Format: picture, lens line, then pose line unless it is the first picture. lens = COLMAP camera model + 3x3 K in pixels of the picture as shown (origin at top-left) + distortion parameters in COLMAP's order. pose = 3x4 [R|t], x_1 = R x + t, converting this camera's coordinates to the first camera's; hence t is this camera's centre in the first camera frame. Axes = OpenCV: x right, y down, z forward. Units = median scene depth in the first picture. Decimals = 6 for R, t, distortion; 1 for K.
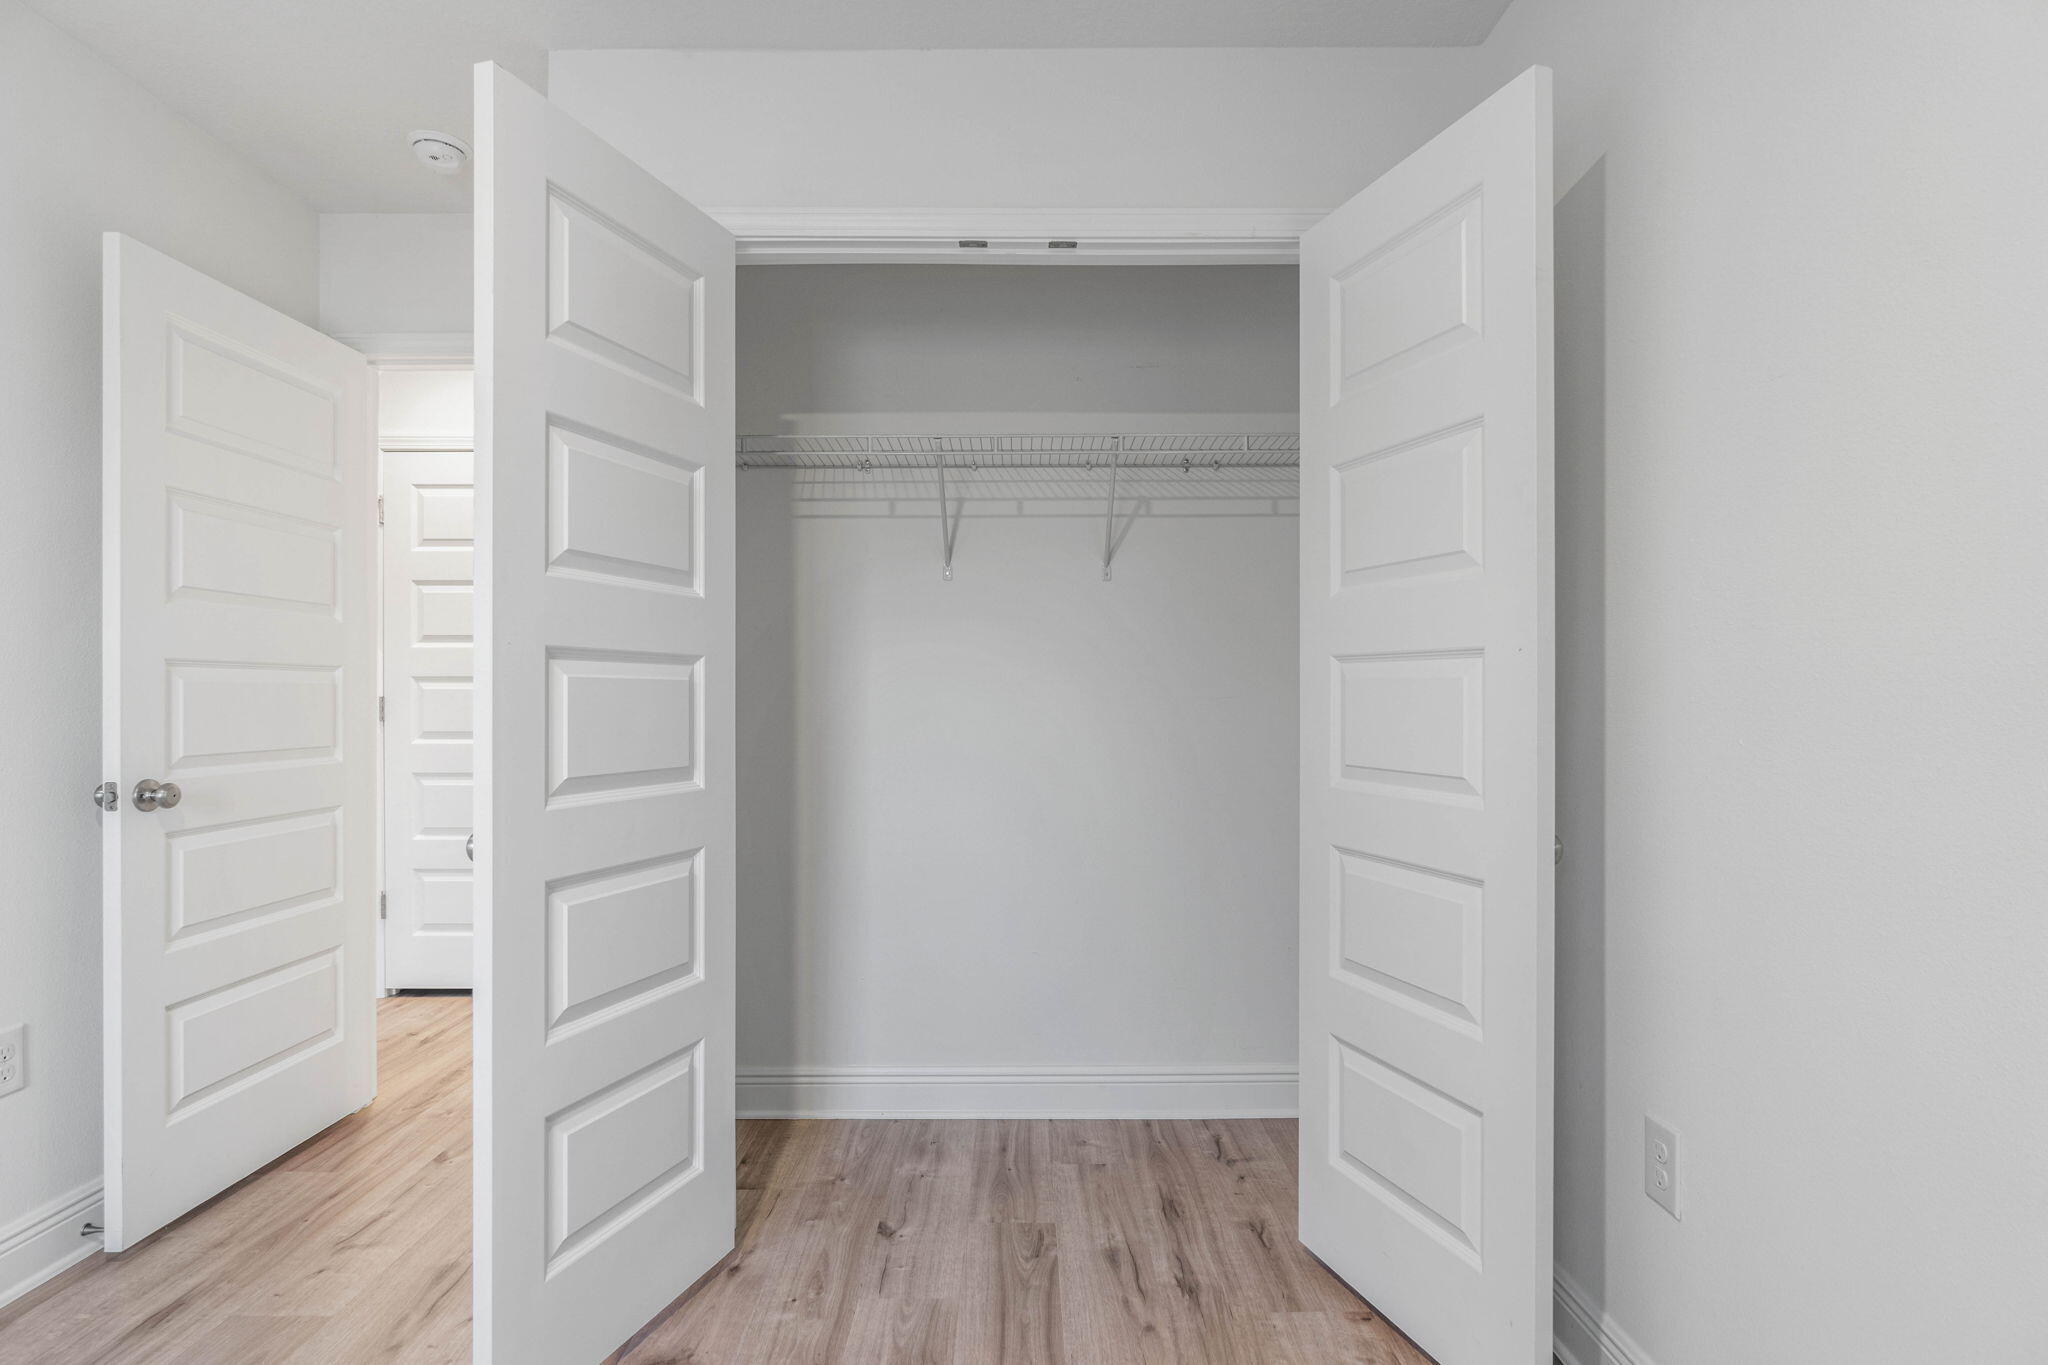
lens RADIAL K [[1039.2, 0, 1026.6], [0, 1039.2, 693.0], [0, 0, 1]] dist [-0.020283, 0.012154]
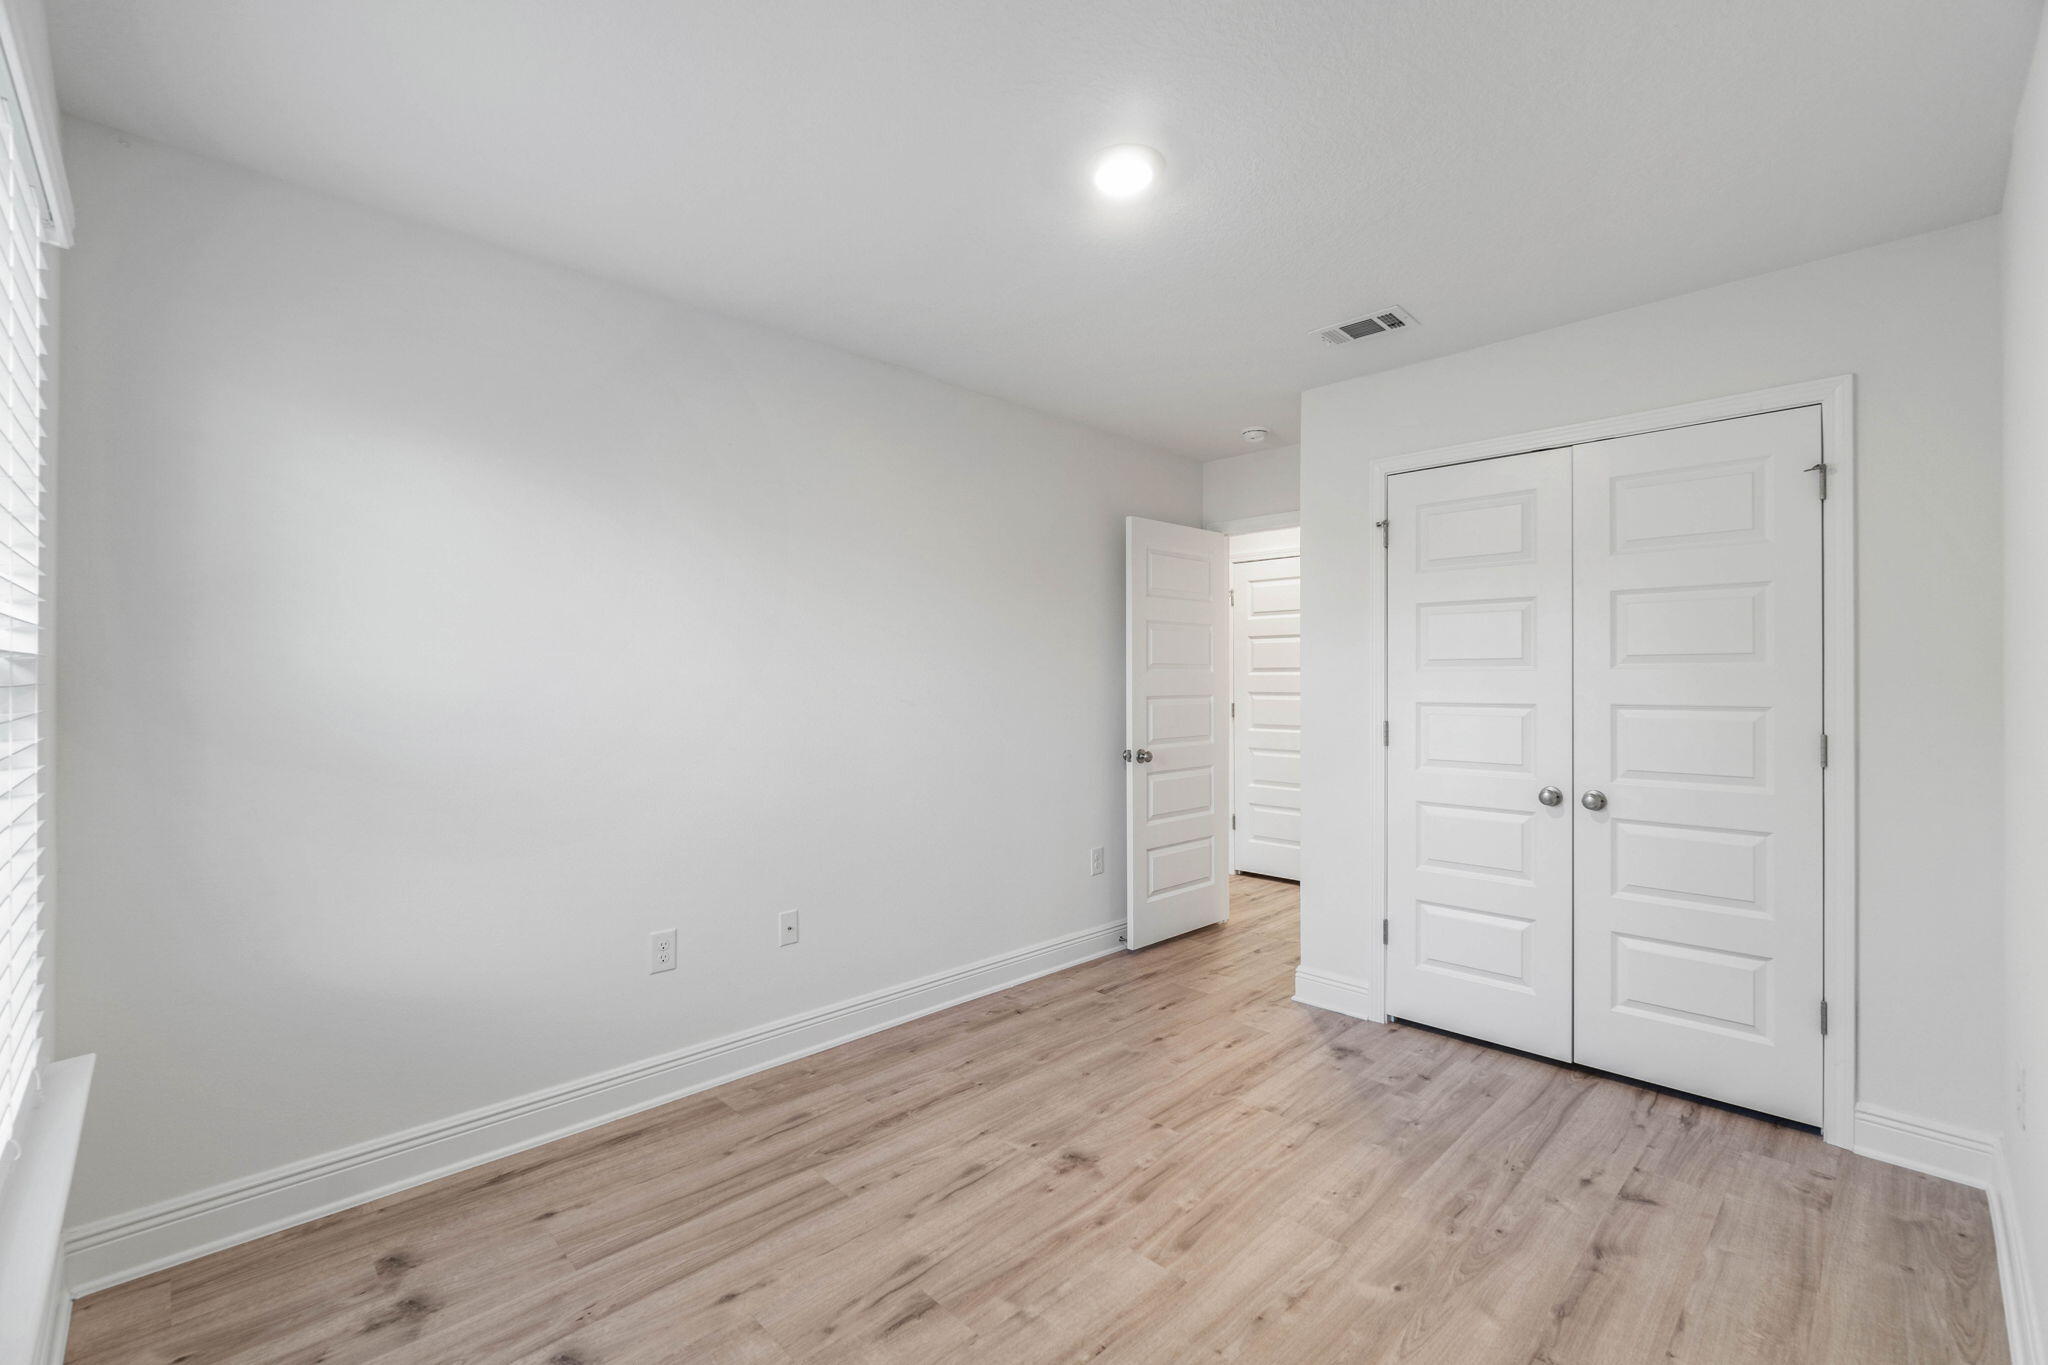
lens RADIAL K [[882.0, 0, 1024.0], [0, 882.0, 682.5], [0, 0, 1]] dist [-0.002646, -0.000128]
pose [[0.698889, 0.001986, -0.715228, 0.353528], [0.003580, 0.999974, 0.006276, -0.074574], [0.715221, -0.006947, 0.698863, -0.533545]]
